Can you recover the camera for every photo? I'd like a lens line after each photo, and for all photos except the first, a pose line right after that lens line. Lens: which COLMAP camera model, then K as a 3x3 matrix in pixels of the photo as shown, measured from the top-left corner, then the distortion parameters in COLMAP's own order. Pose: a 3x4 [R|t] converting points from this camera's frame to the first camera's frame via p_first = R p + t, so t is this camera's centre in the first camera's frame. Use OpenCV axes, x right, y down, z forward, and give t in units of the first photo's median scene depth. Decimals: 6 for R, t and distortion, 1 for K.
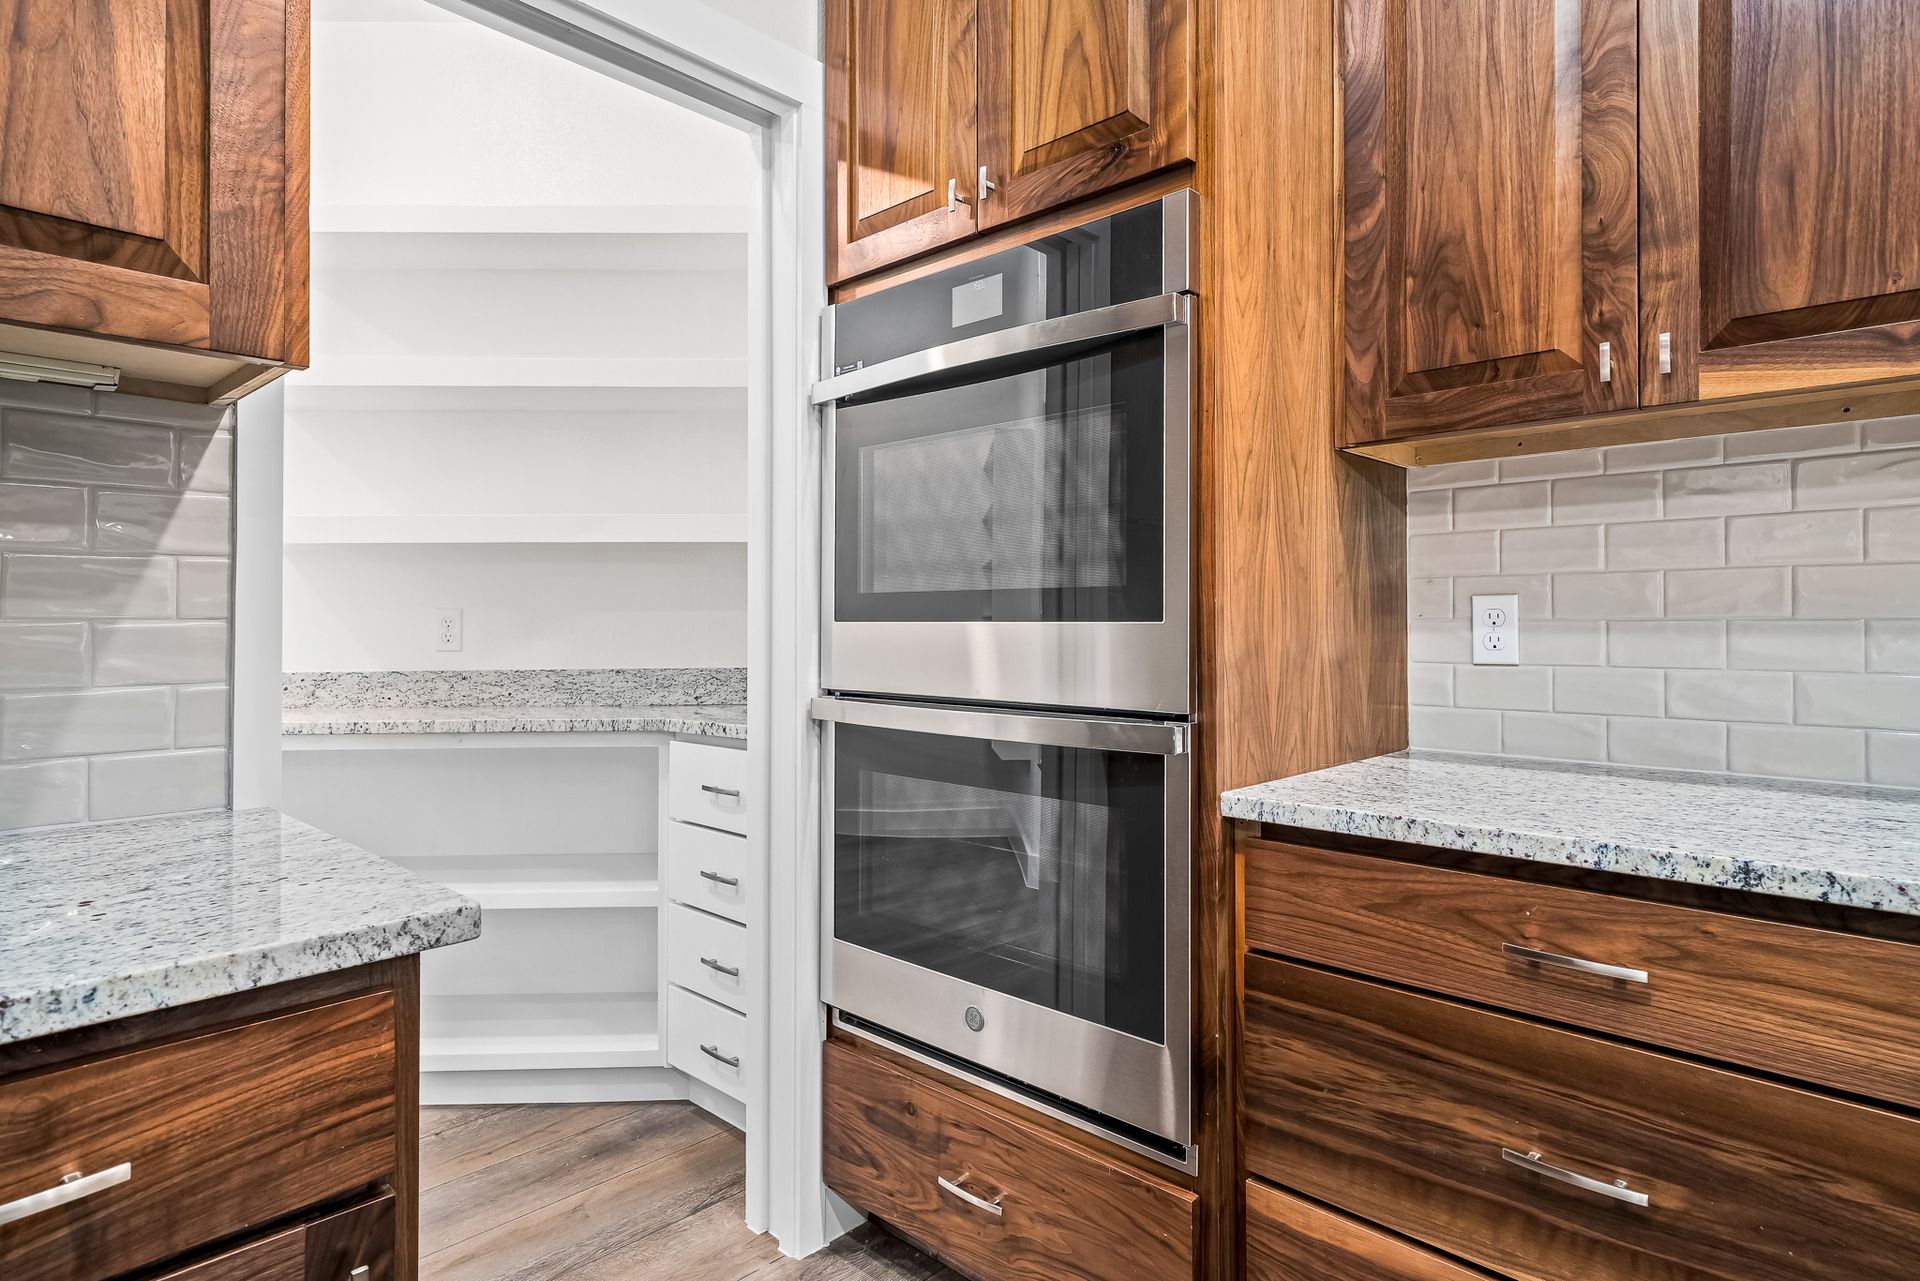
lens RADIAL K [[1053.1, 0, 959.0], [0, 1053.1, 611.8], [0, 0, 1]] dist [0.003466, 0.000538]
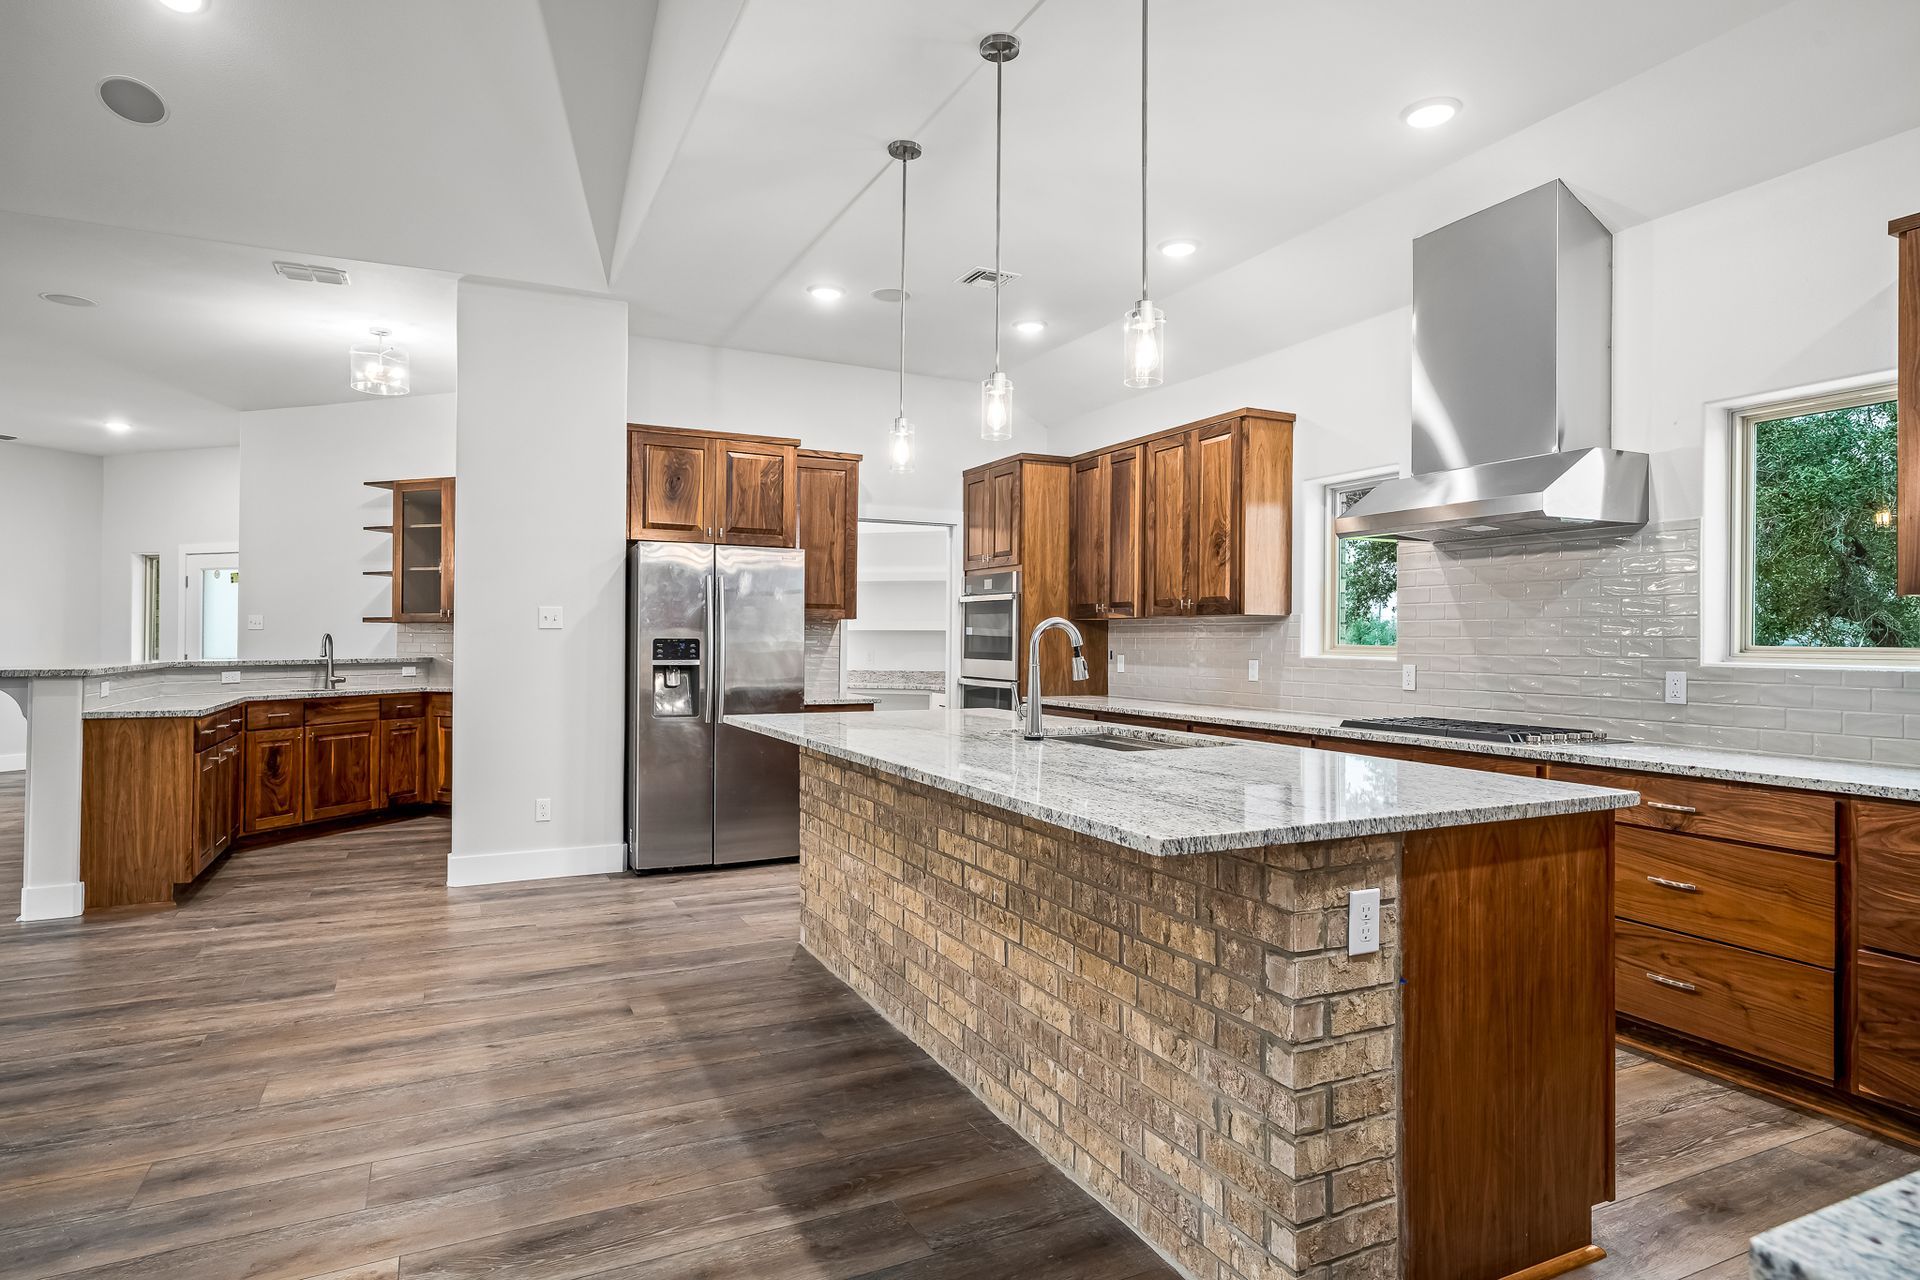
lens RADIAL K [[1054.4, 0, 945.0], [0, 1054.4, 630.1], [0, 0, 1]] dist [0.013153, 0.001100]
pose [[0.935145, 0.006898, -0.354197, 1.417218], [-0.006897, 0.999975, 0.001264, -0.119728], [0.354197, 0.001261, 0.935170, -3.160468]]
